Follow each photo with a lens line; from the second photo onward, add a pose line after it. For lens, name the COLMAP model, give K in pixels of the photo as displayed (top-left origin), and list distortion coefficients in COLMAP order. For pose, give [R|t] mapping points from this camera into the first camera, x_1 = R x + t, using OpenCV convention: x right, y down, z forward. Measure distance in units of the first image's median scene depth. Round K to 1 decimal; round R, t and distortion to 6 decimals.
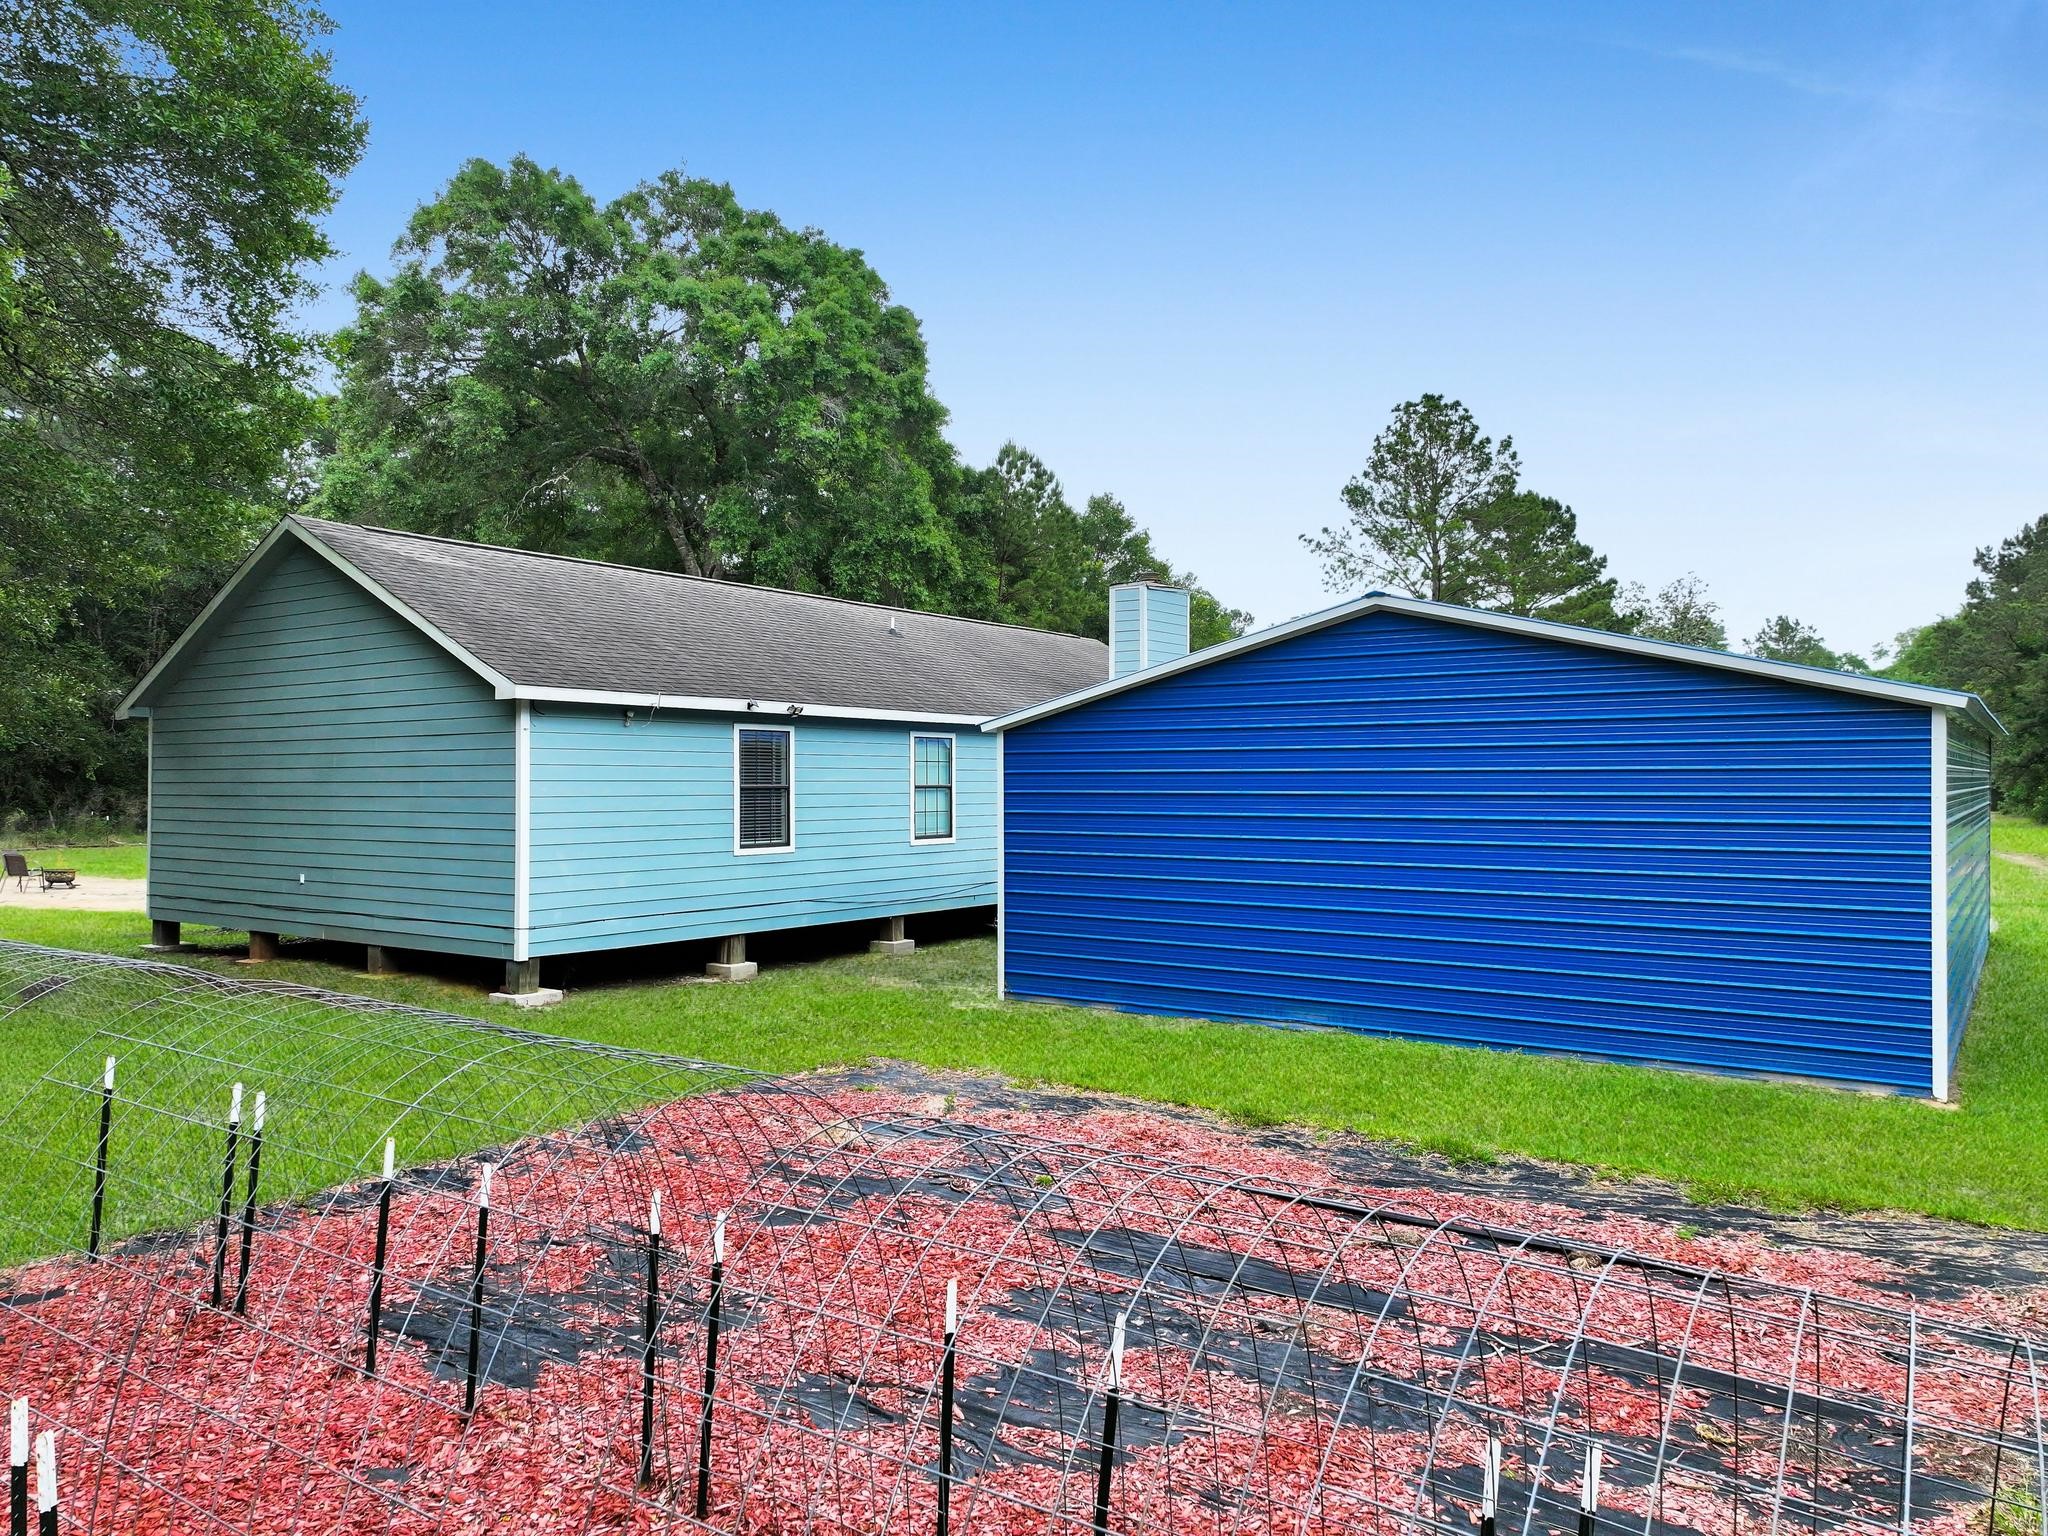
lens RADIAL K [[1475.3, 0, 1022.4], [0, 1475.3, 762.2], [0, 0, 1]] dist [0.019171, -0.004239]
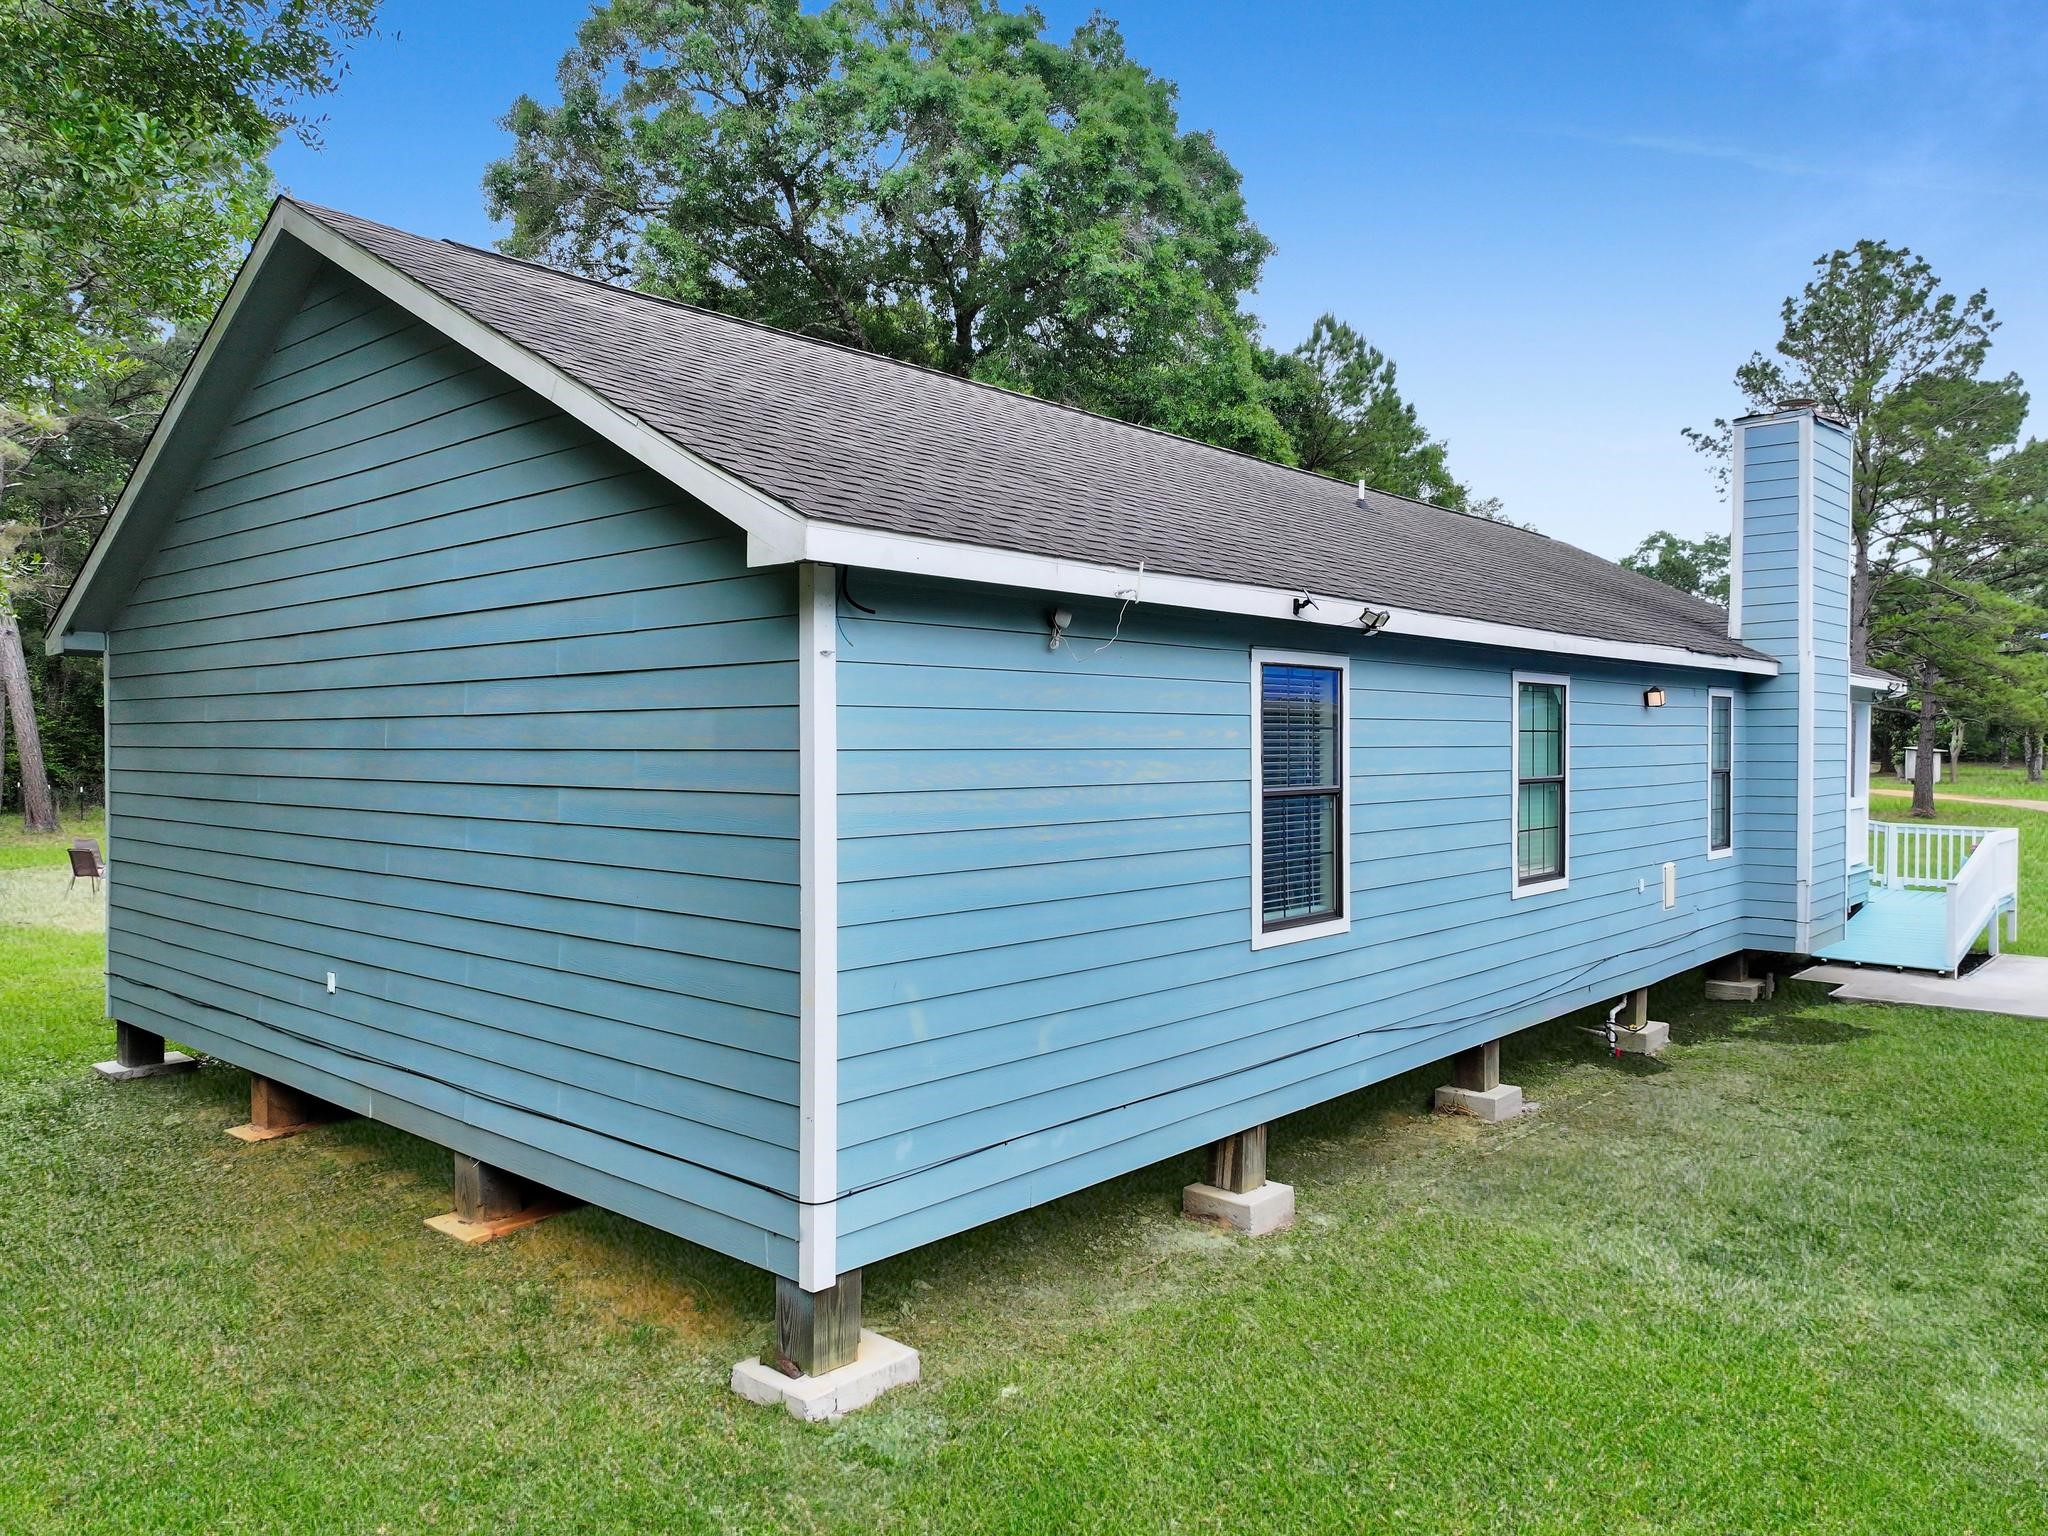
lens RADIAL K [[1475.3, 0, 1022.4], [0, 1475.3, 762.2], [0, 0, 1]] dist [0.019171, -0.004239]
pose [[0.993575, 0.002367, -0.113152, -0.202003], [0.000888, 0.999588, 0.028703, -0.004799], [0.113173, -0.028619, 0.993163, 0.527400]]
